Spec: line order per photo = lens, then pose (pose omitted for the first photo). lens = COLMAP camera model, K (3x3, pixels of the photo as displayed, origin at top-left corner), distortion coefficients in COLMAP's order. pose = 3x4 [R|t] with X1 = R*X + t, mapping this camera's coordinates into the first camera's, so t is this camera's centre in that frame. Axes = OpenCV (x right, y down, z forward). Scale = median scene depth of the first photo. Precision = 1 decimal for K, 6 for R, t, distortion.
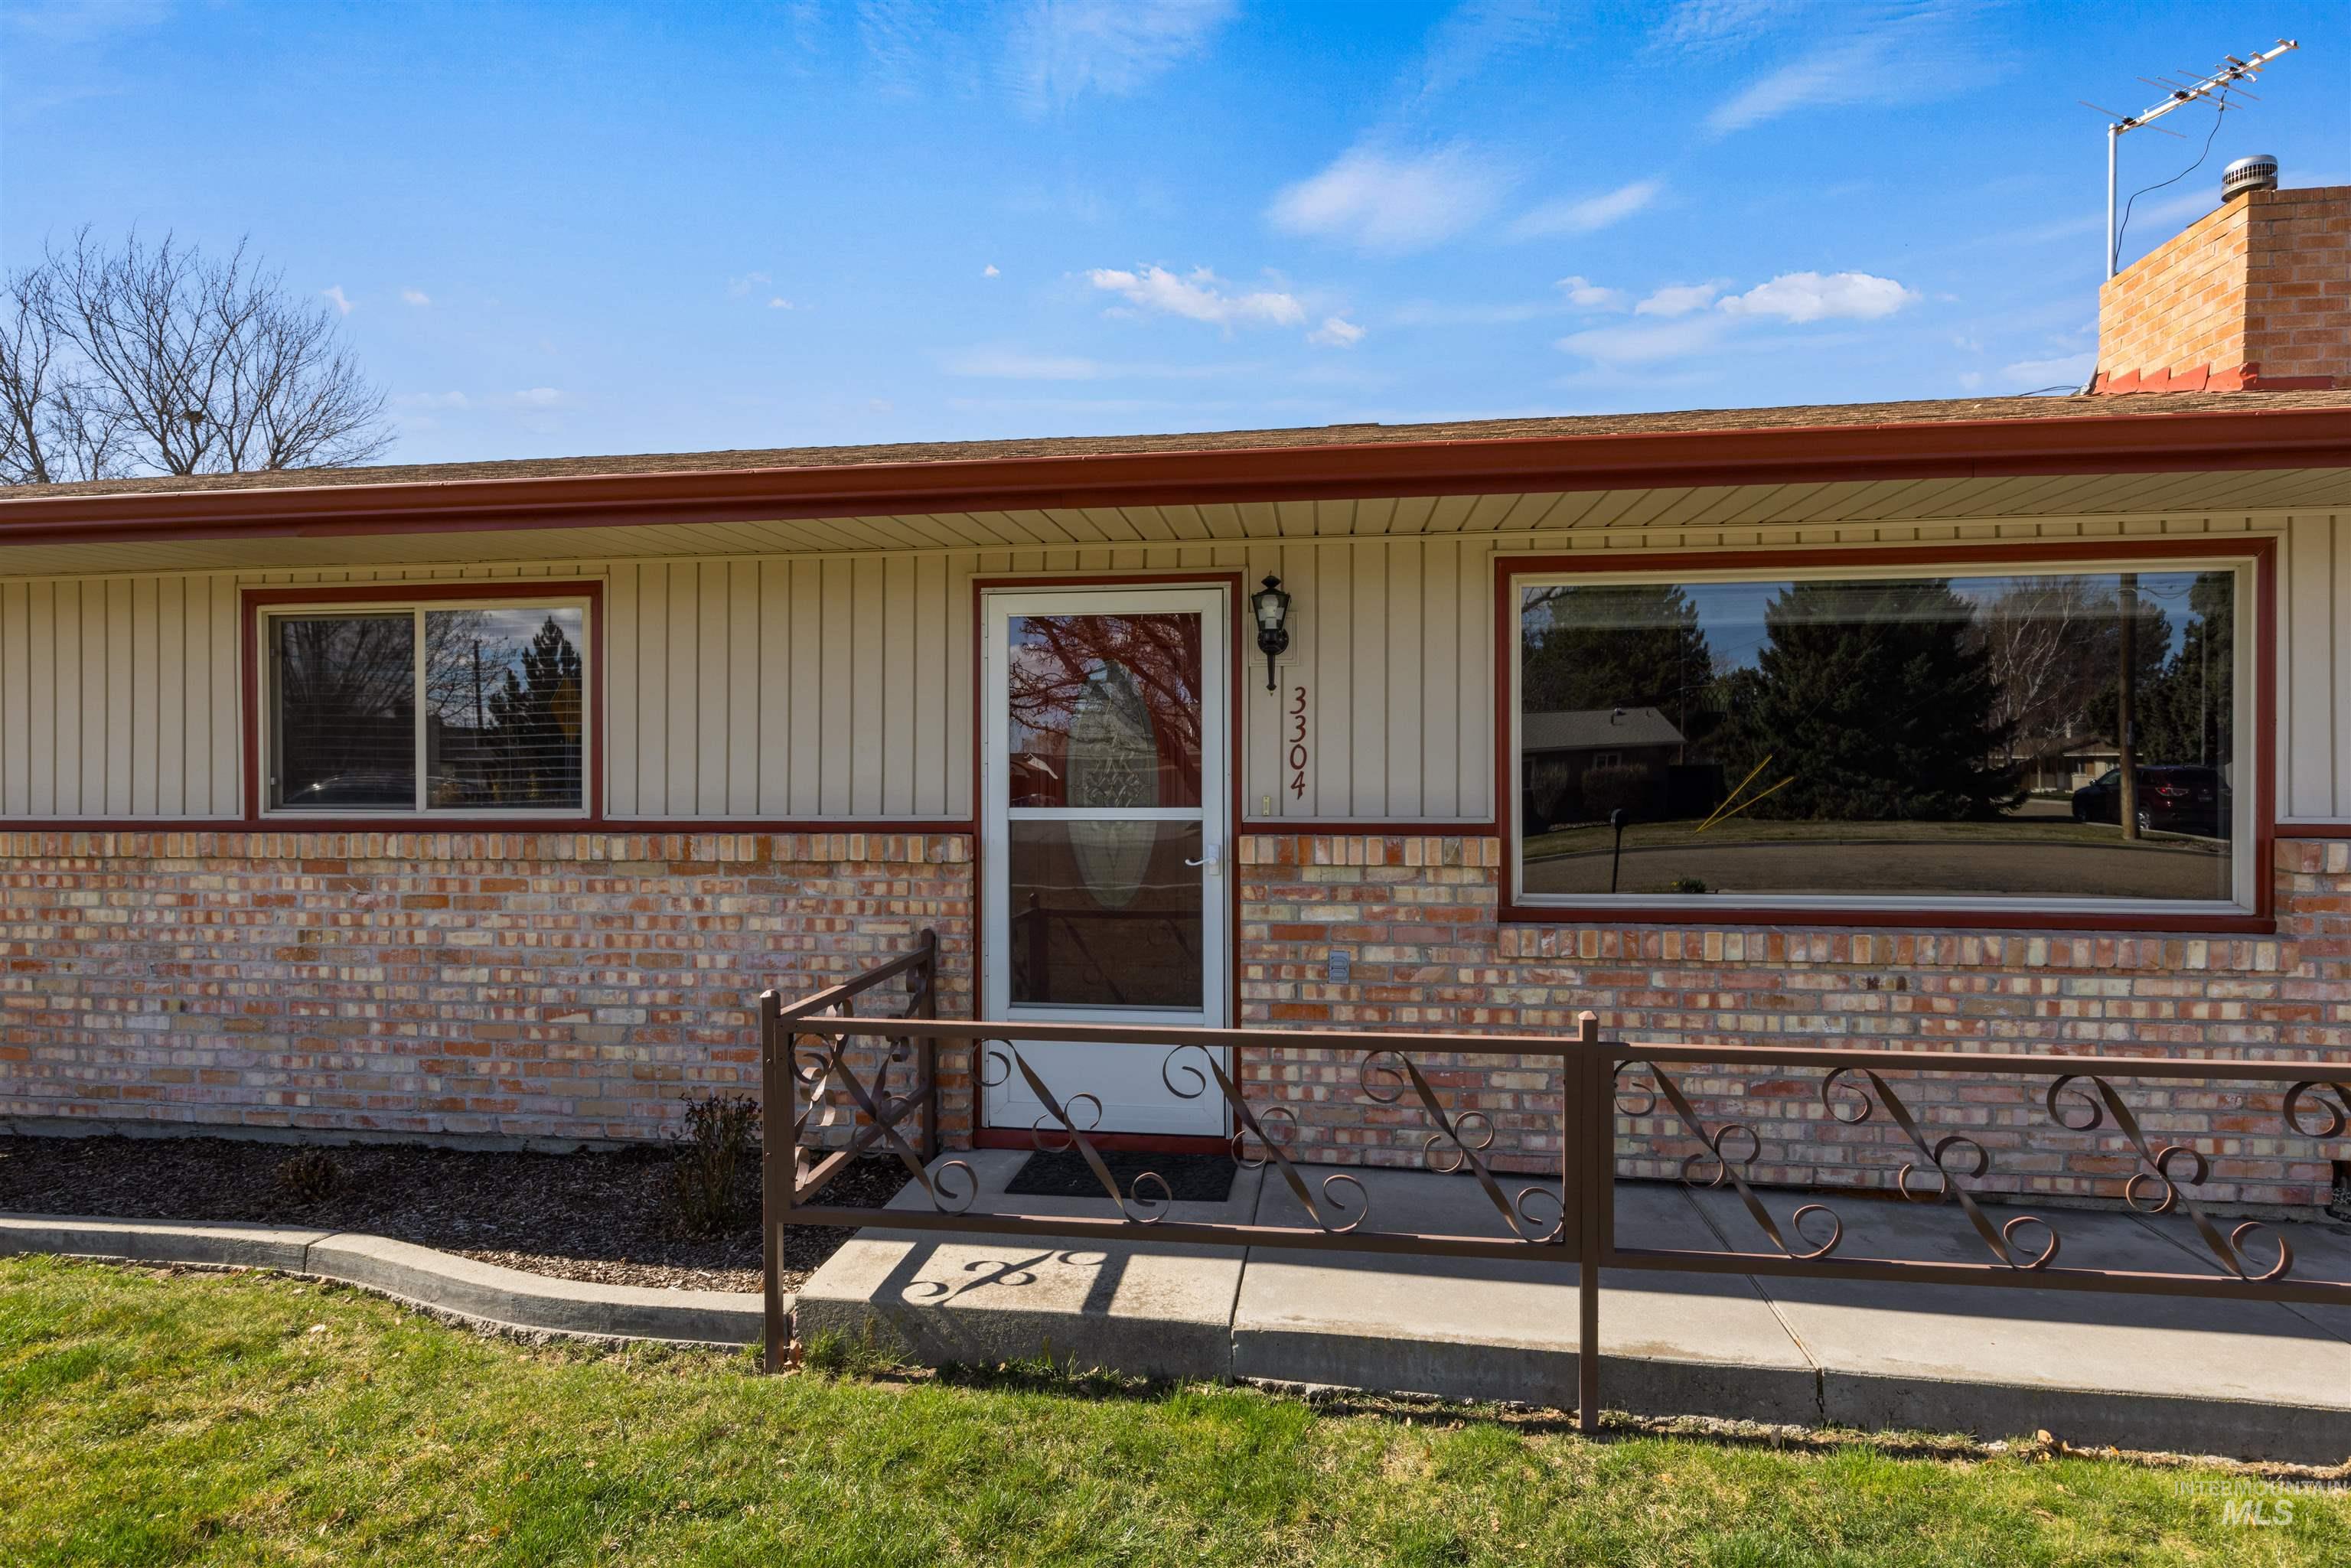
lens RADIAL K [[1288.0, 0, 1175.5], [0, 1288.0, 784.0], [0, 0, 1]] dist [0.003770, 0.000535]
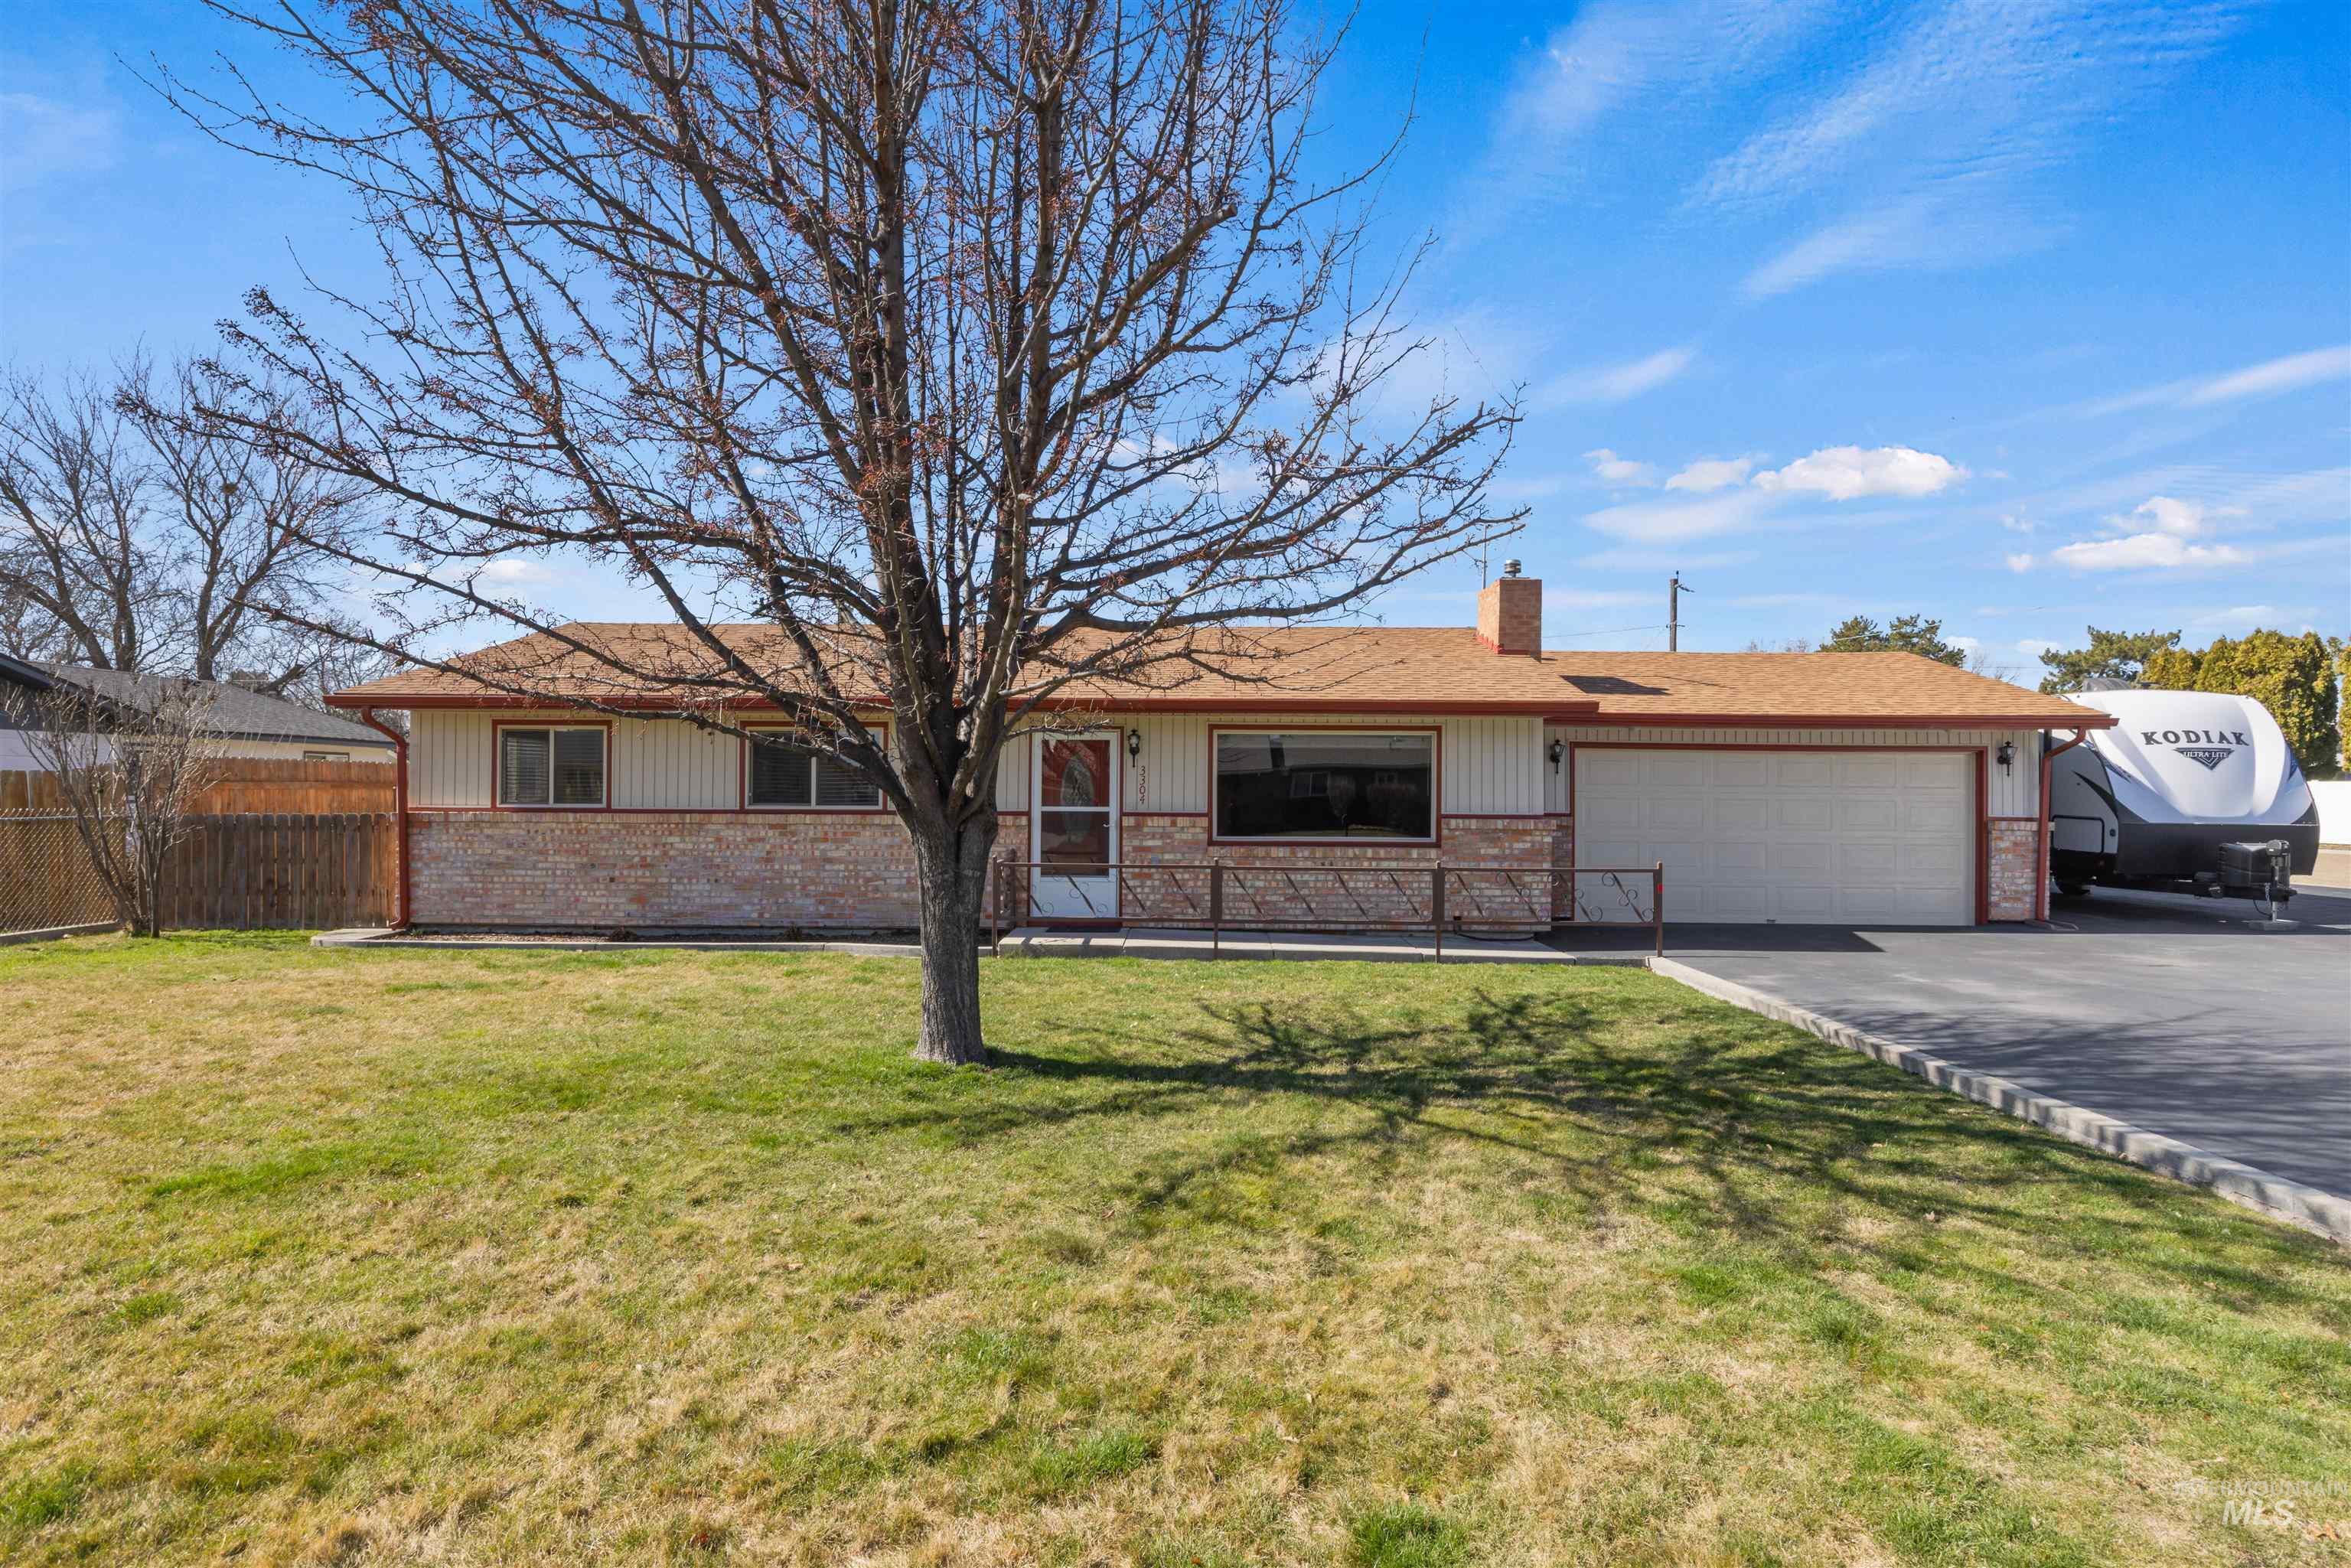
lens RADIAL K [[1288.0, 0, 1175.5], [0, 1288.0, 784.0], [0, 0, 1]] dist [0.003770, 0.000535]
pose [[0.993030, 0.008442, 0.117556, -0.173200], [-0.008704, 0.999961, 0.001709, -0.039562], [-0.117537, -0.002720, 0.993065, -1.901108]]
